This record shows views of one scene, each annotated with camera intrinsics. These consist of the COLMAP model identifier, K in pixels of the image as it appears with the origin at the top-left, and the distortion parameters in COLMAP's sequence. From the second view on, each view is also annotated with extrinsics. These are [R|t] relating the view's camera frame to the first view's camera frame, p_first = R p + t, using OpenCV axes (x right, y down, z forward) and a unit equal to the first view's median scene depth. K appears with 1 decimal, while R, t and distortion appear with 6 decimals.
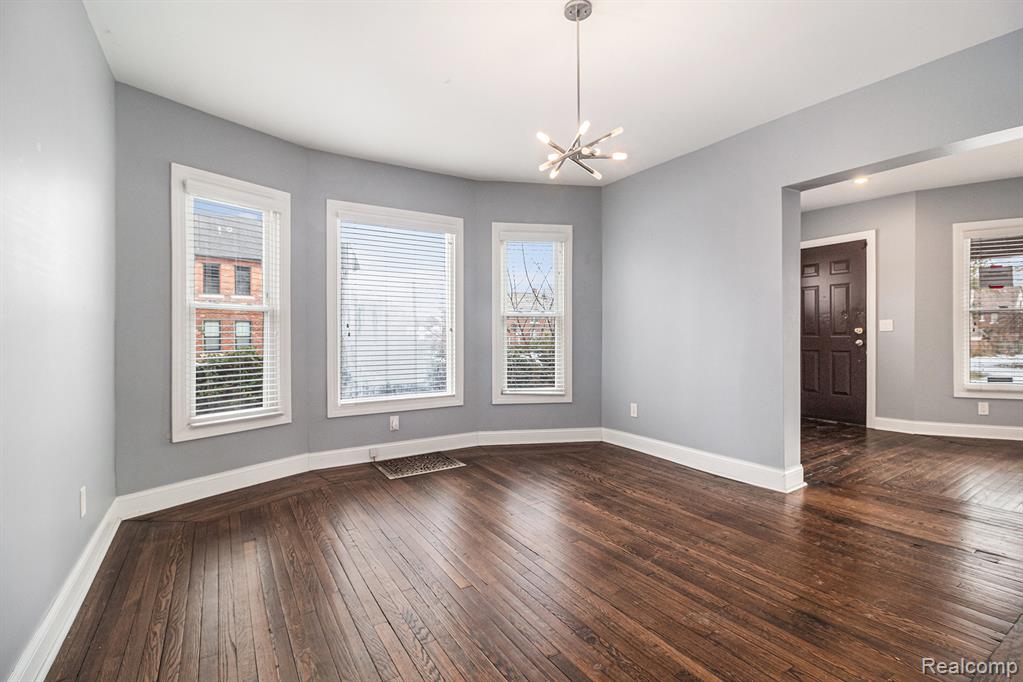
lens RADIAL K [[473.1, 0, 519.2], [0, 473.1, 328.1], [0, 0, 1]] dist [-0.000461, -0.021112]
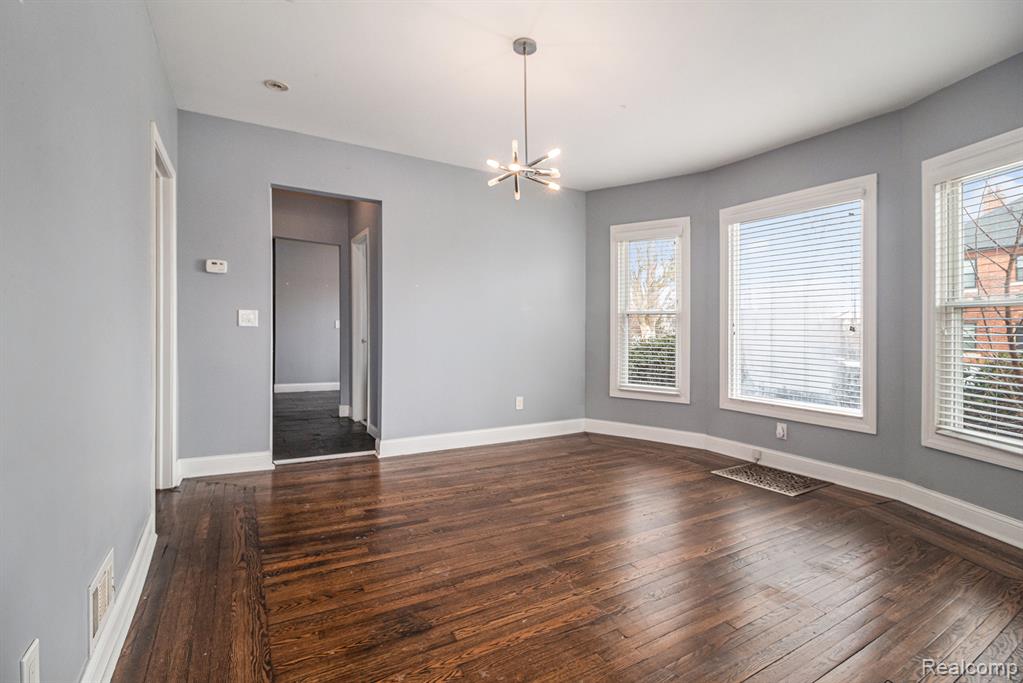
lens RADIAL K [[473.1, 0, 519.2], [0, 473.1, 328.6], [0, 0, 1]] dist [-0.000461, -0.021112]
pose [[-0.022170, 0.001746, -0.999753, 0.825583], [-0.007427, 0.999971, 0.001911, 0.006576], [0.999727, 0.007467, -0.022156, 0.645213]]
